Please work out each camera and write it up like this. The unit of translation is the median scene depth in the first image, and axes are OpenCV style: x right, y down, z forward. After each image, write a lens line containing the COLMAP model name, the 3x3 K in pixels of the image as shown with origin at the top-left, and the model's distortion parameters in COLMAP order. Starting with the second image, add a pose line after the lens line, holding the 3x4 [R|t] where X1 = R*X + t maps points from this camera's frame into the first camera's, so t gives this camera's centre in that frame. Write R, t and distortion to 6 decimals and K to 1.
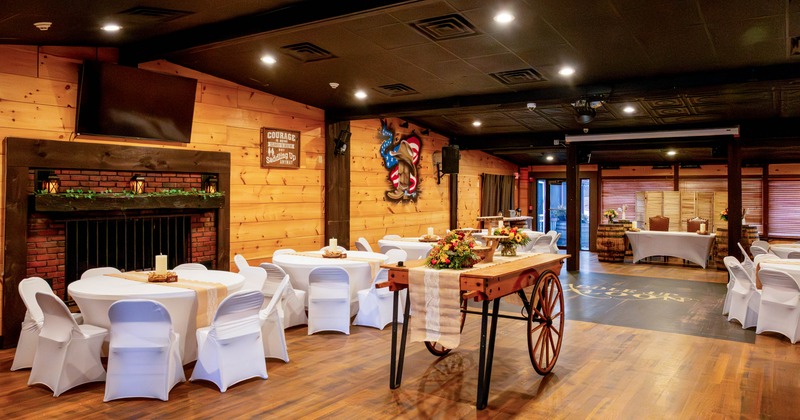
lens RADIAL K [[572.5, 0, 399.6], [0, 572.5, 205.5], [0, 0, 1]] dist [0.003232, 0.000358]
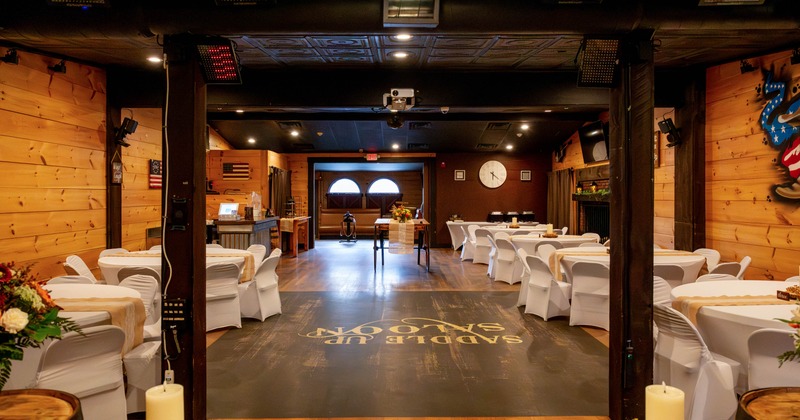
lens RADIAL K [[572.5, 0, 400.1], [0, 572.5, 206.3], [0, 0, 1]] dist [0.003232, 0.000358]
pose [[-0.828357, 0.007411, -0.560151, 0.626338], [-0.014013, 0.999326, 0.033943, -0.018098], [0.560025, 0.035966, -0.827695, 1.273184]]
